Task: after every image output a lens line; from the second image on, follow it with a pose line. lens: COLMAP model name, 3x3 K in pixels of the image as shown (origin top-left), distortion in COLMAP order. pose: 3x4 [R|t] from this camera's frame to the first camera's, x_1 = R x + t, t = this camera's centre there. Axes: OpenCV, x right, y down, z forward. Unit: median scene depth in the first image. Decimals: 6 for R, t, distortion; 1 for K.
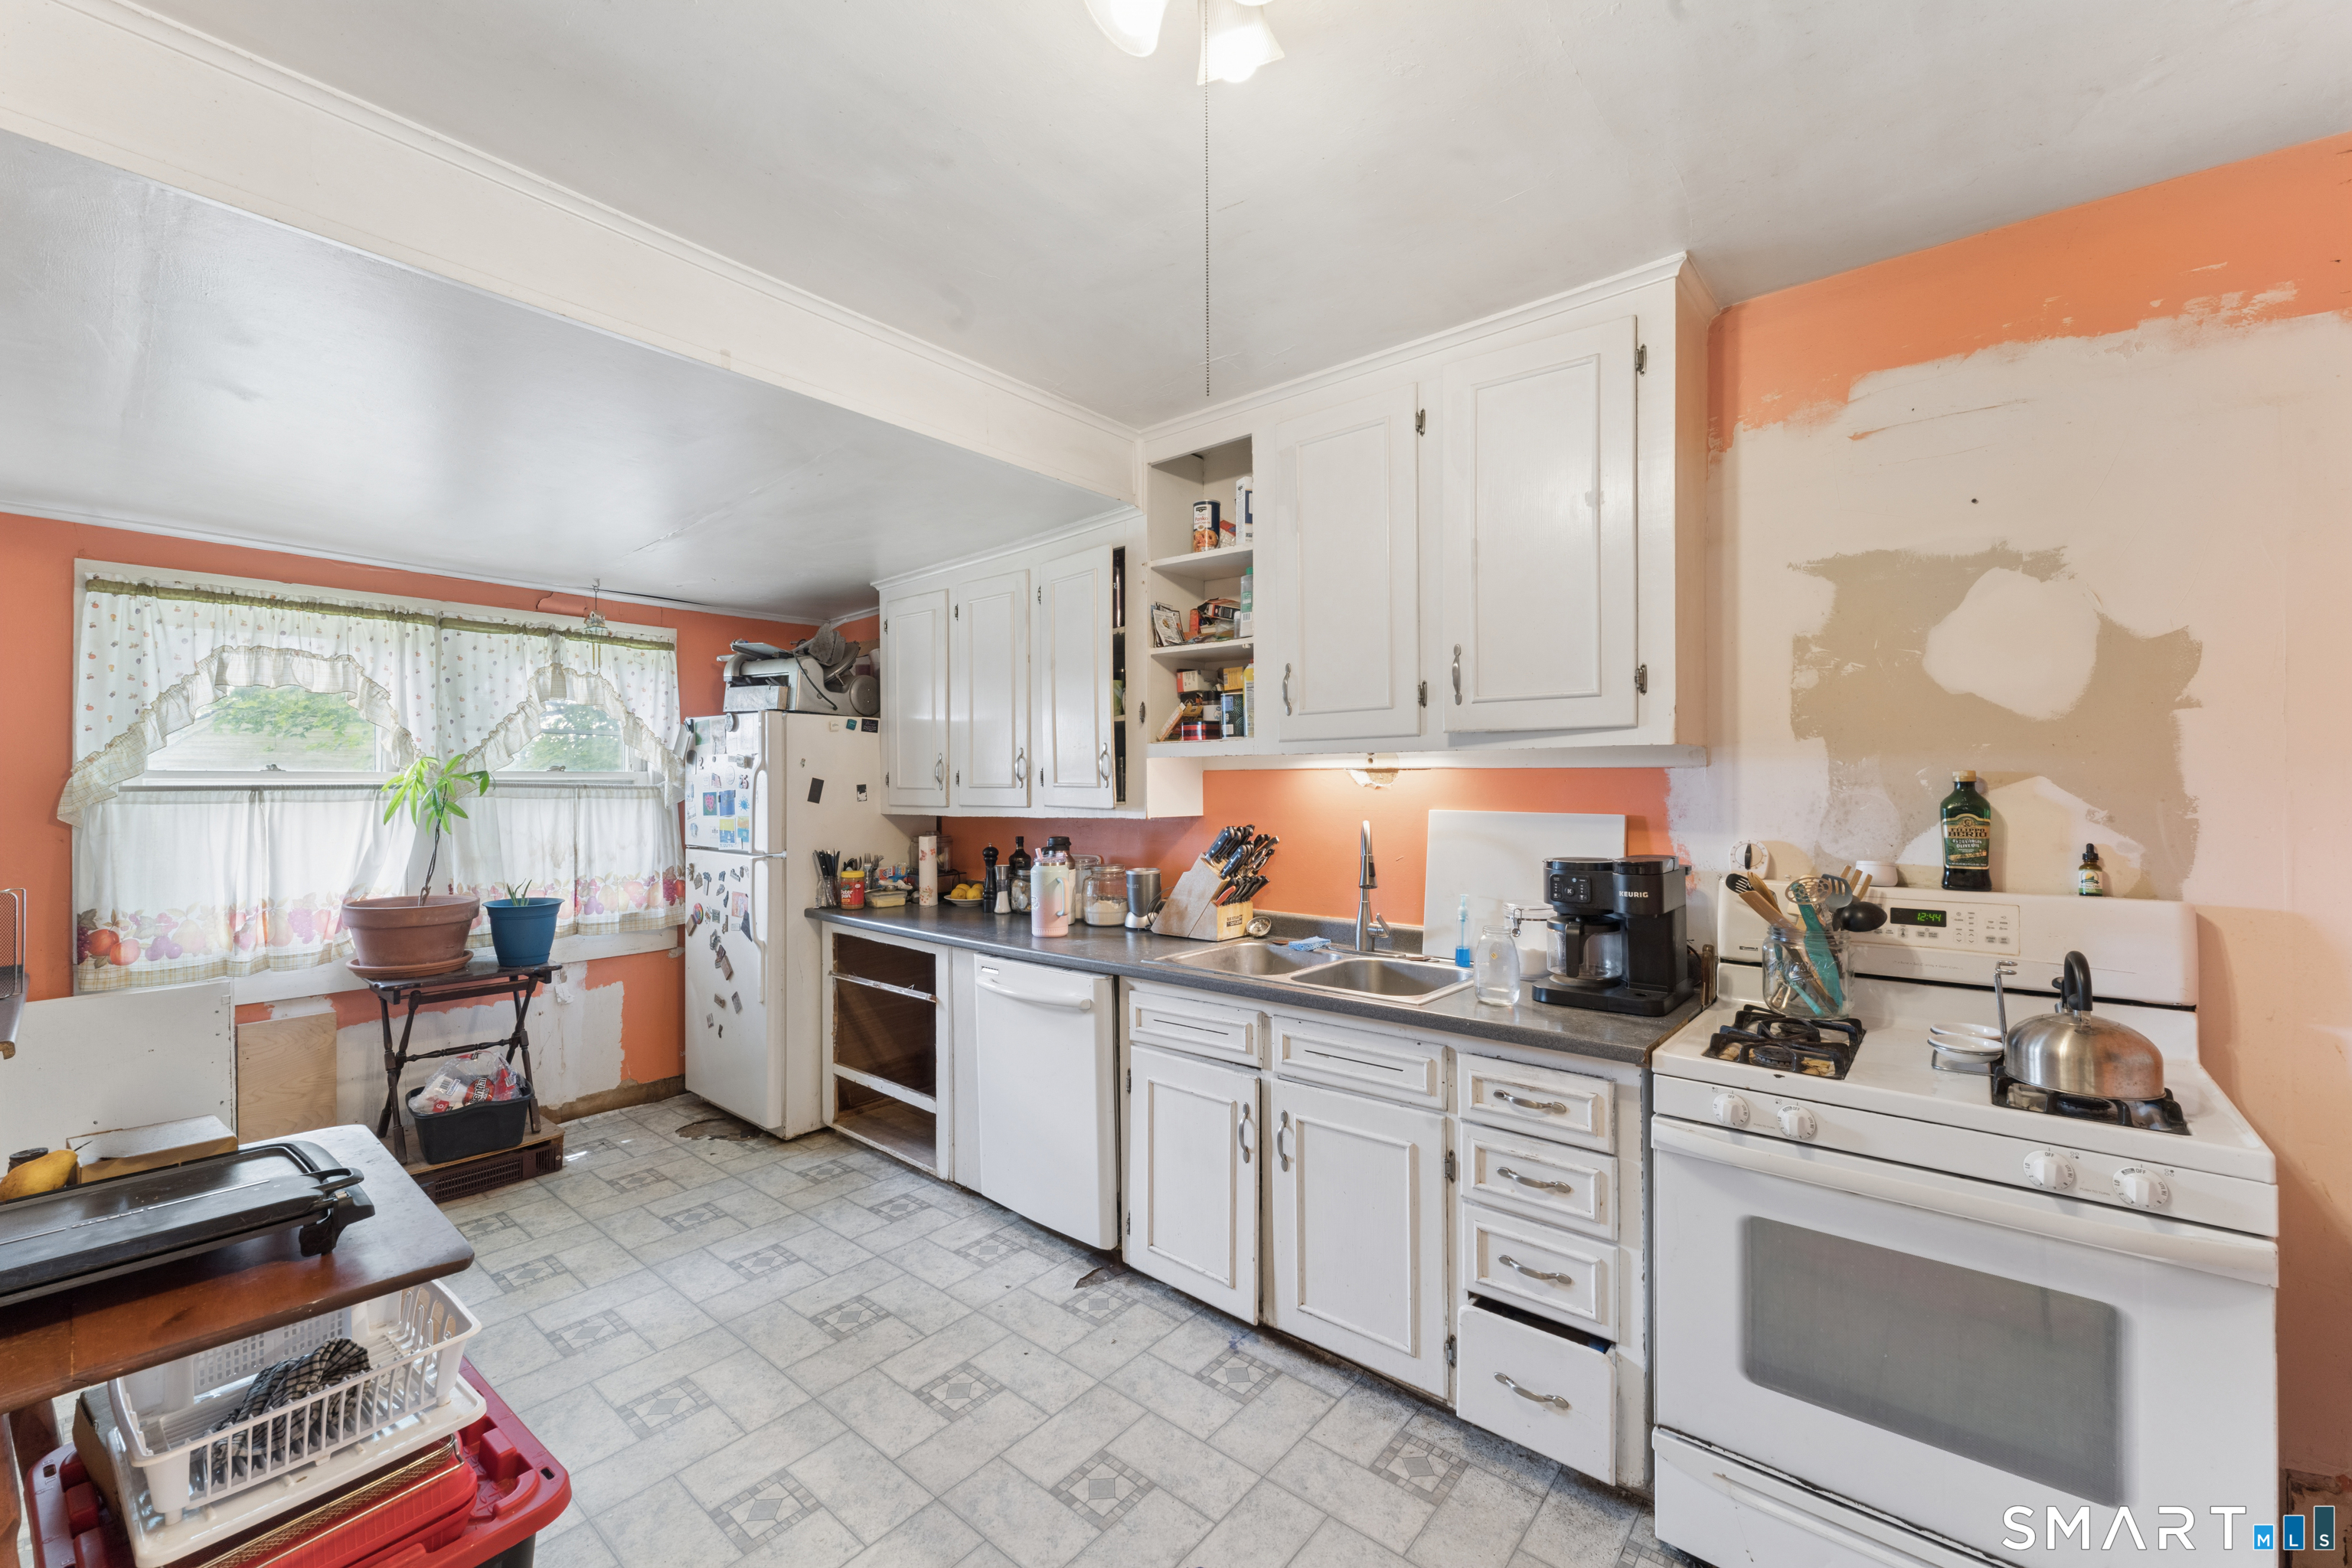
lens RADIAL K [[931.6, 0, 1176.0], [0, 931.6, 784.0], [0, 0, 1]] dist [-0.000507, -0.000076]
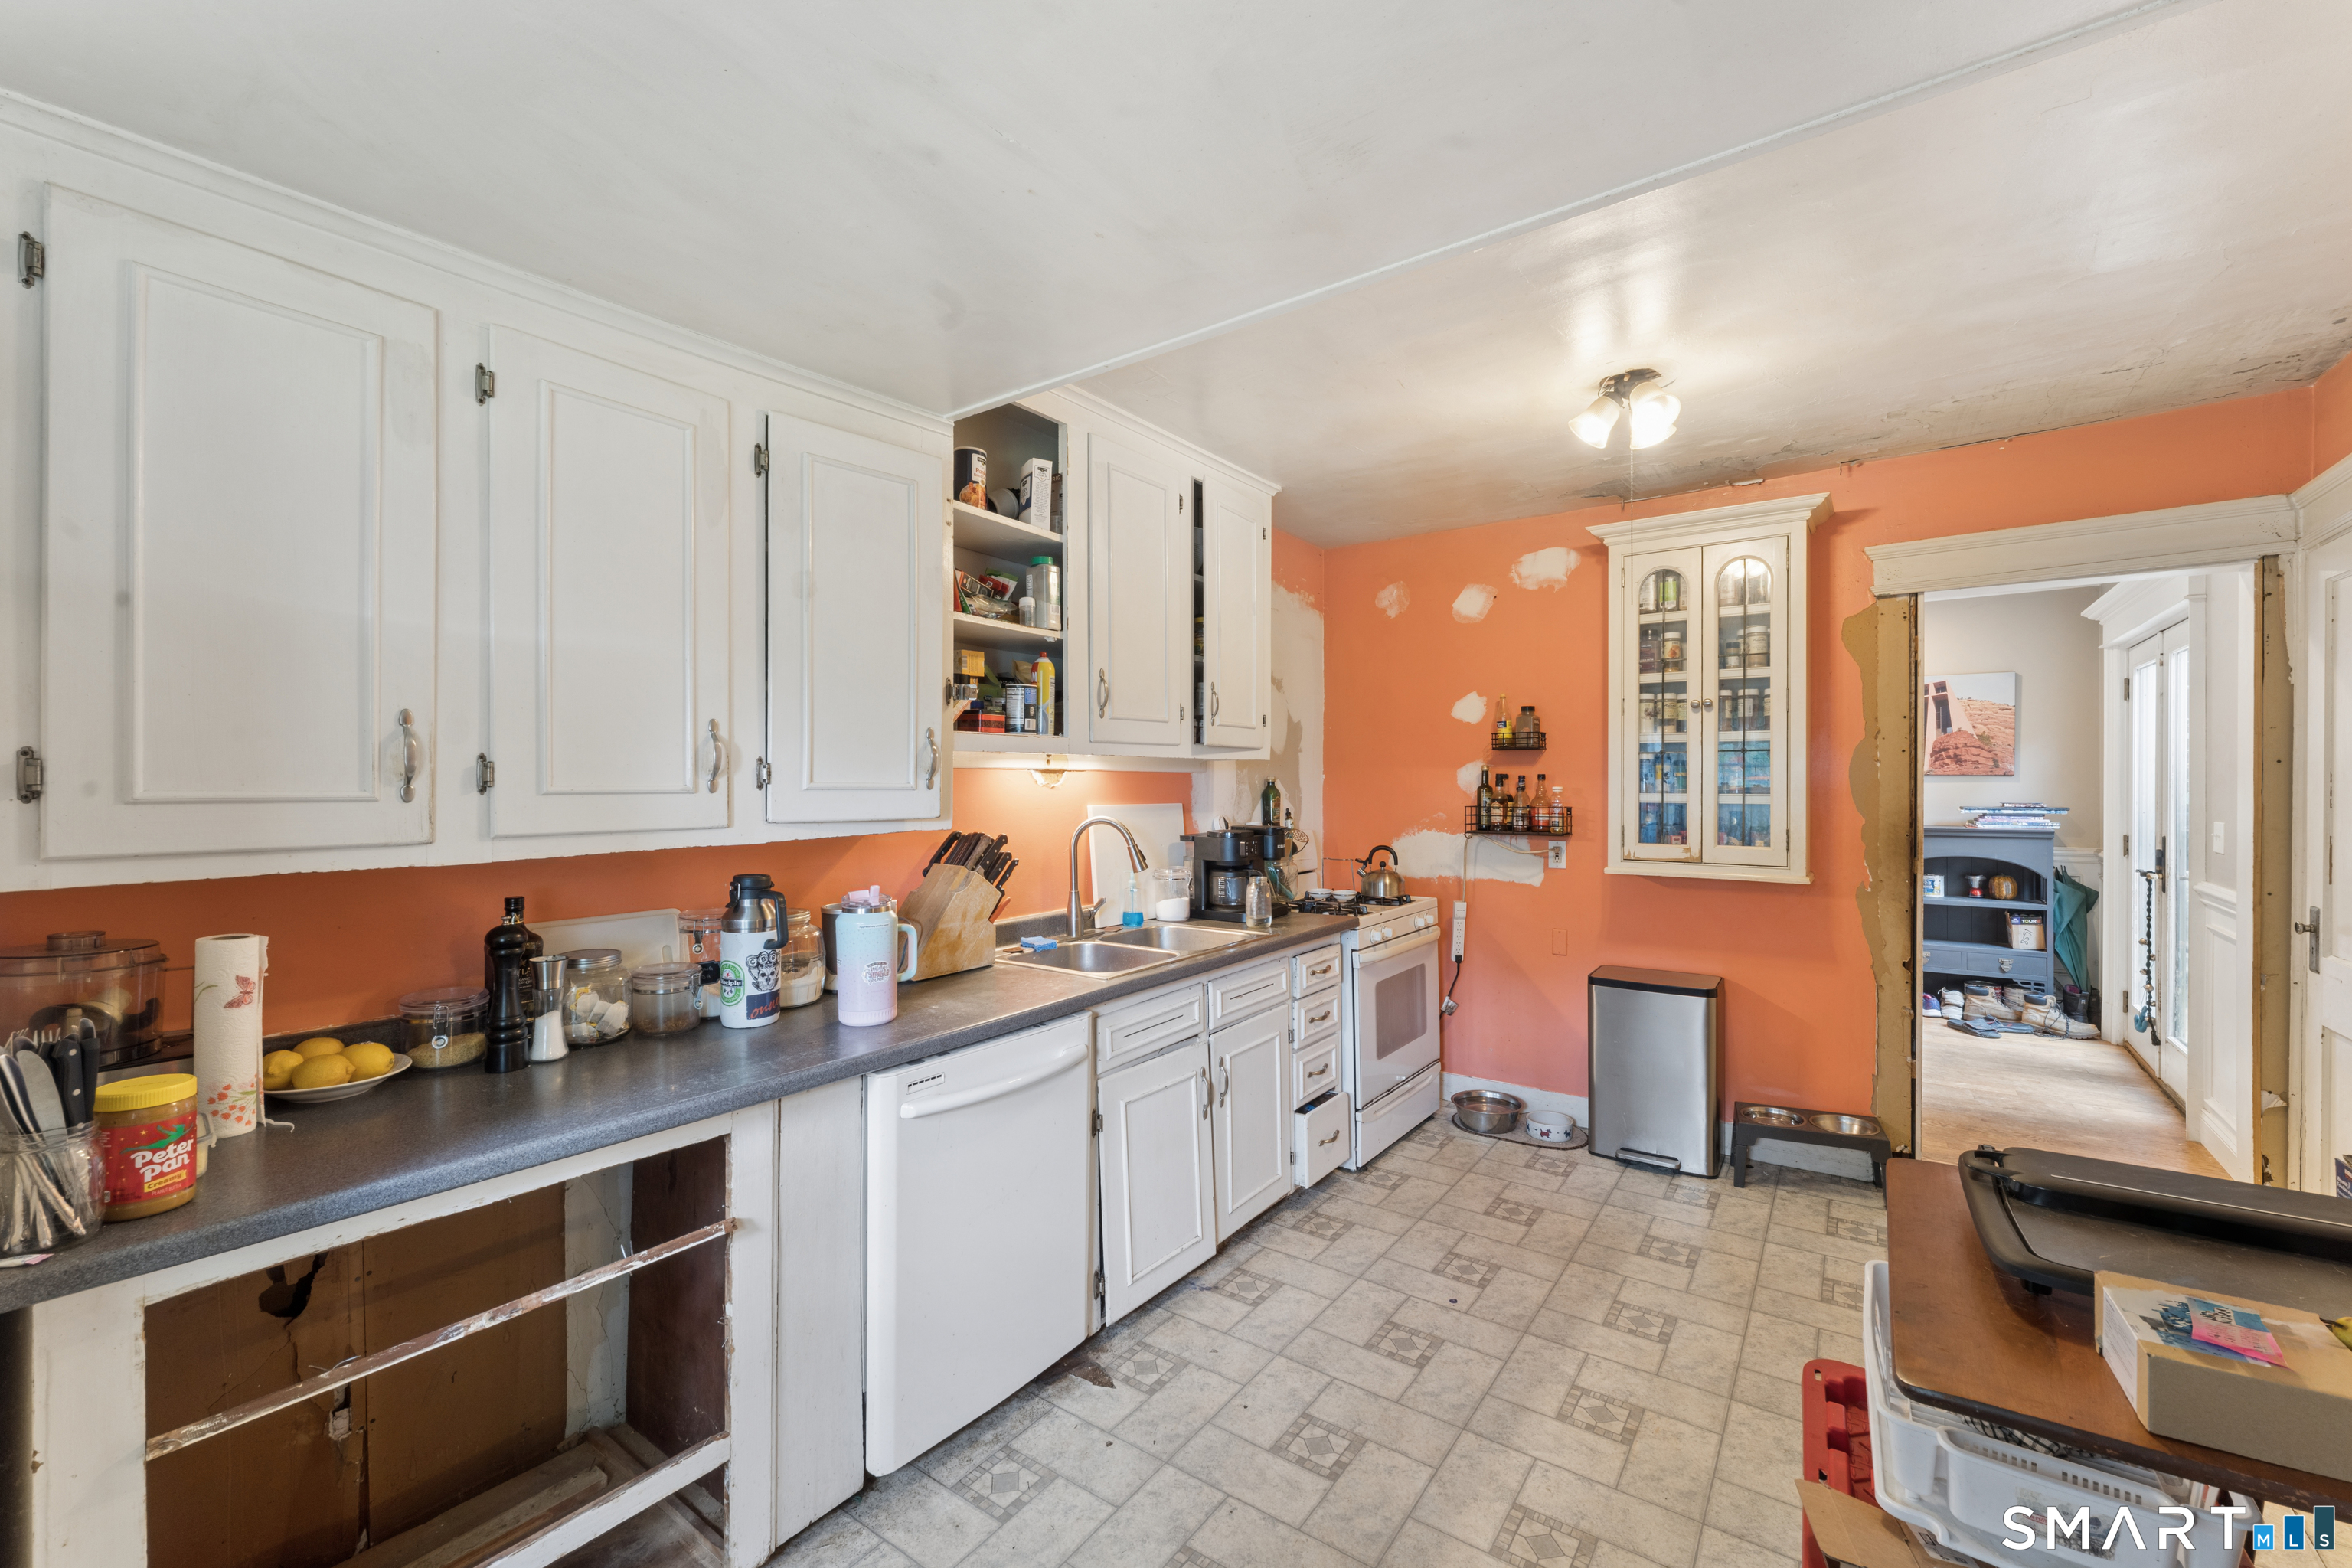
lens RADIAL K [[953.2, 0, 1176.0], [0, 953.2, 784.0], [0, 0, 1]] dist [0.000102, -0.000003]
pose [[-0.063485, -0.000708, 0.997983, -0.921242], [0.002012, 0.999998, 0.000838, -0.000380], [-0.997981, 0.002061, -0.063484, 0.952377]]
